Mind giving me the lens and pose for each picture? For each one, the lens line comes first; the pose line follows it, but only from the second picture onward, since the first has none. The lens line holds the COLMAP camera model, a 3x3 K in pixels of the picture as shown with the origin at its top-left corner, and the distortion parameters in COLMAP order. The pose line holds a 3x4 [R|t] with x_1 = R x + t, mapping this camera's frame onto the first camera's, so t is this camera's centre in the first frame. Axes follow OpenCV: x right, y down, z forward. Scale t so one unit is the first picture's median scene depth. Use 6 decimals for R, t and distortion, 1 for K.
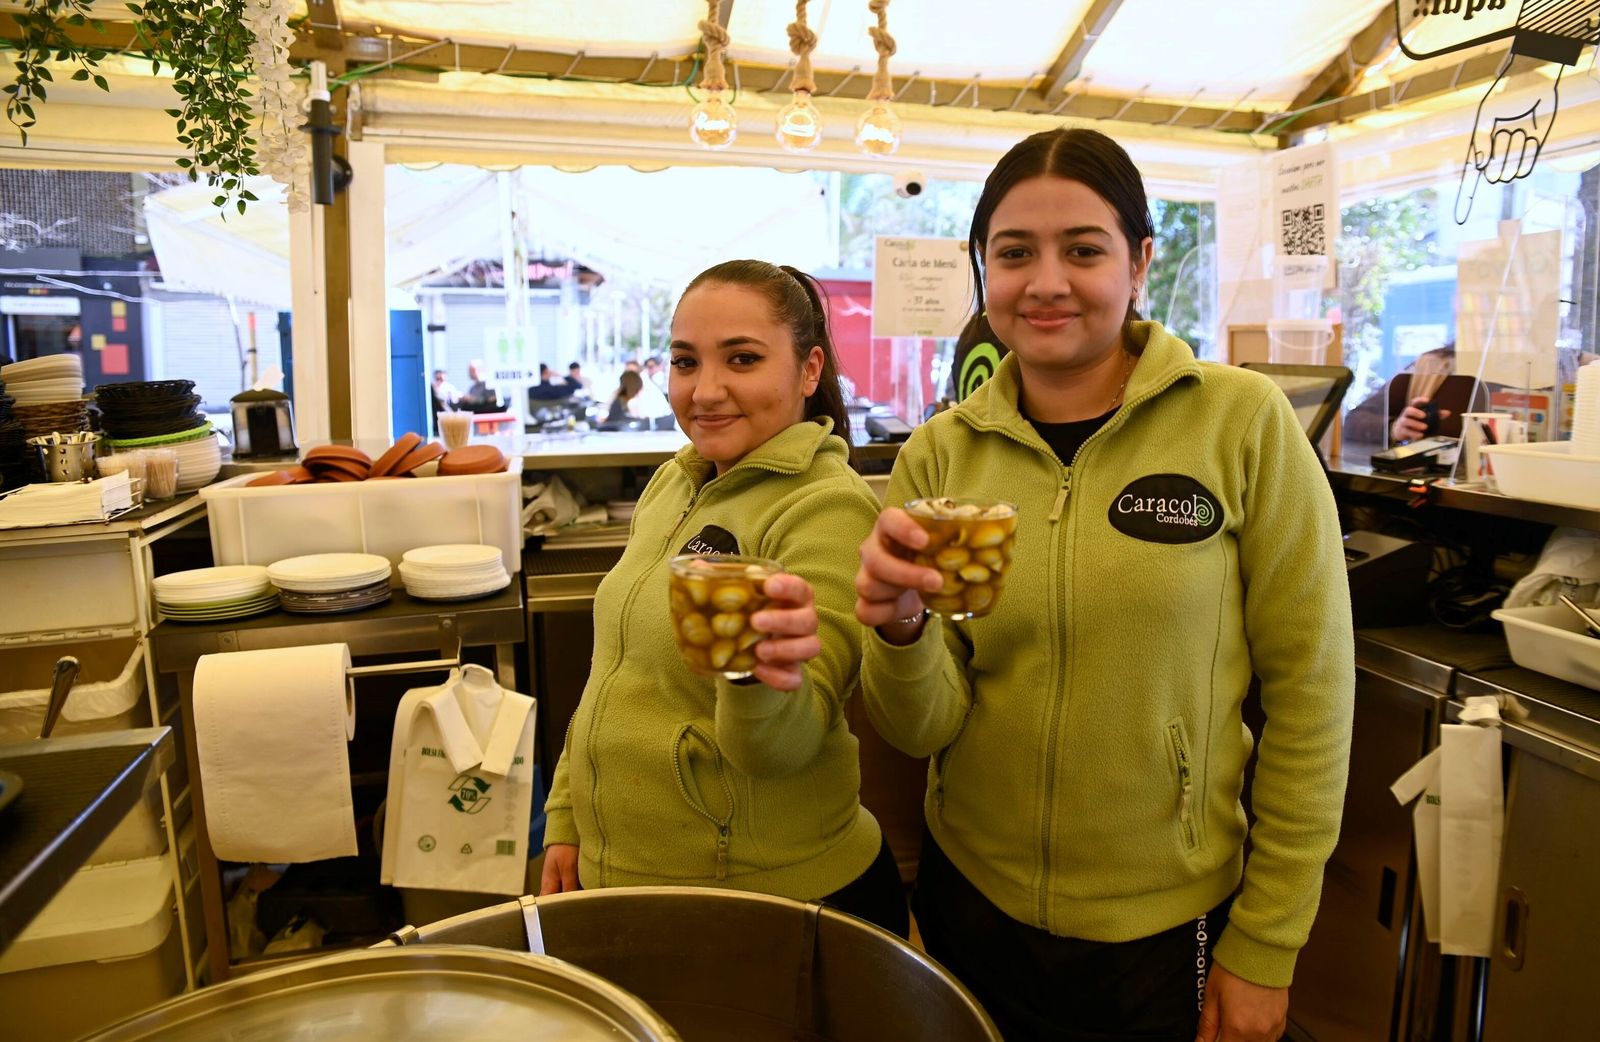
lens RADIAL K [[1011.2, 0, 869.8], [0, 1011.2, 502.0], [0, 0, 1]] dist [-0.110978, 0.064084]
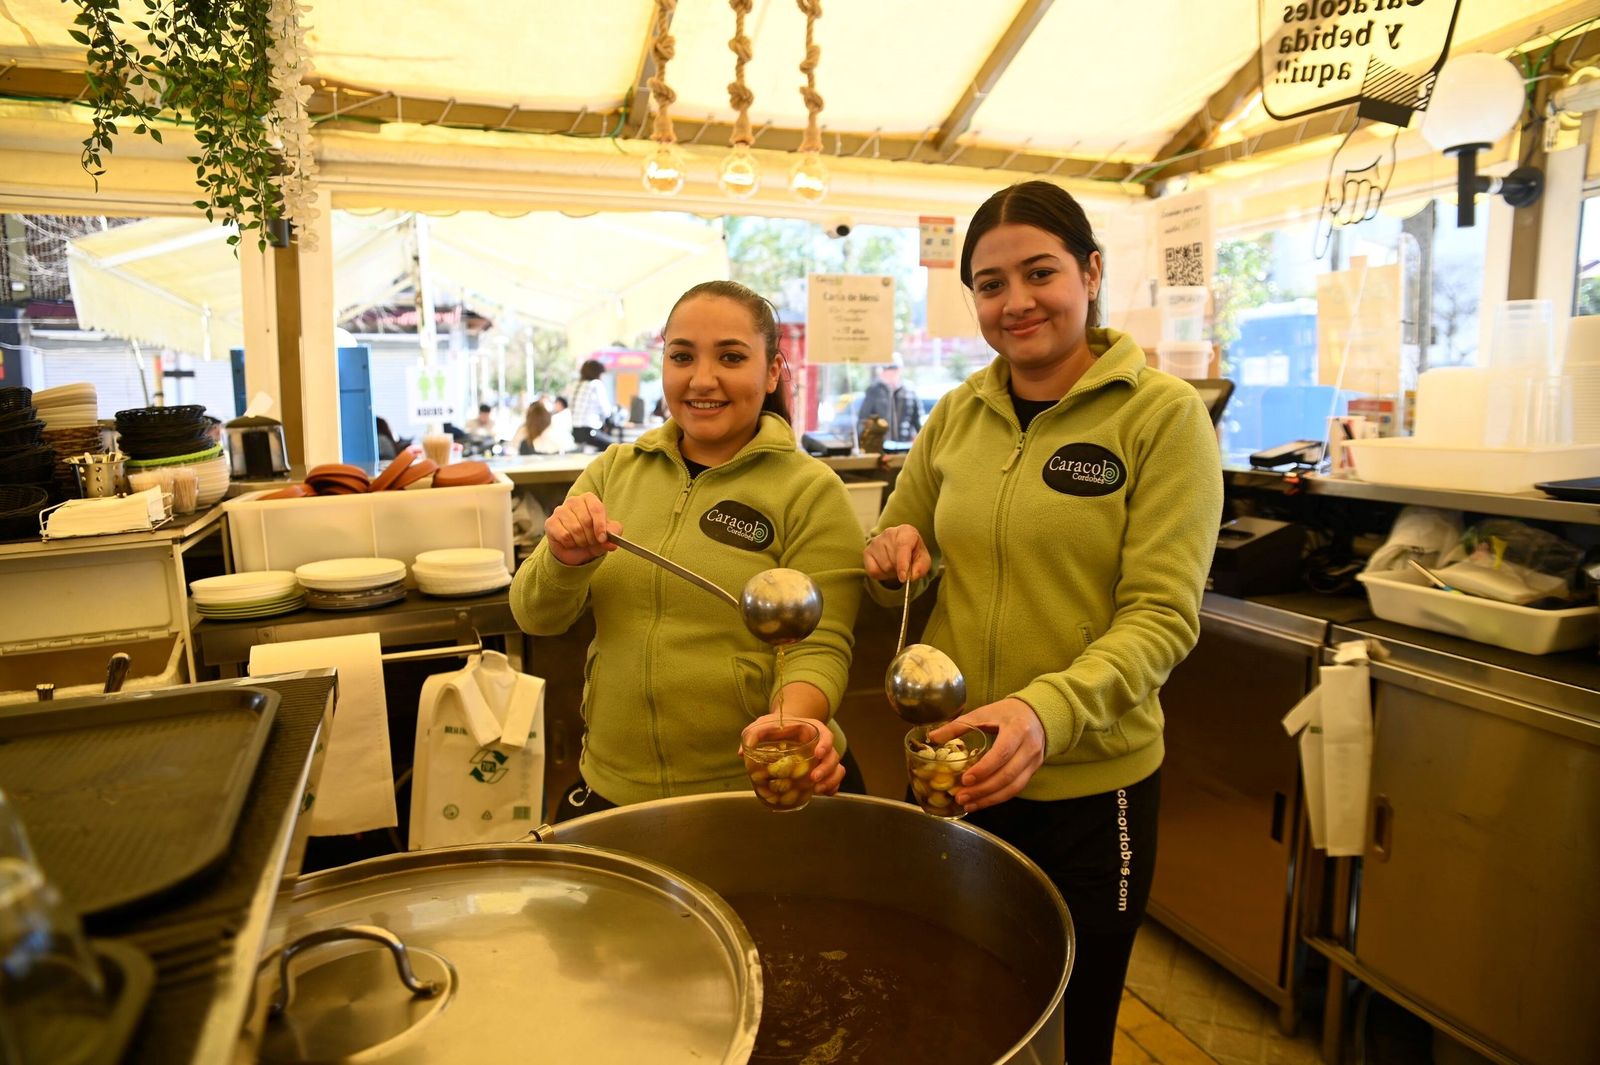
lens RADIAL K [[964.8, 0, 822.2], [0, 964.8, 535.9], [0, 0, 1]] dist [-0.109859, 0.062823]
pose [[0.996962, -0.023759, 0.074181, -0.076151], [0.023629, 0.999717, 0.002631, 0.030151], [-0.074223, -0.000870, 0.997241, -0.078246]]
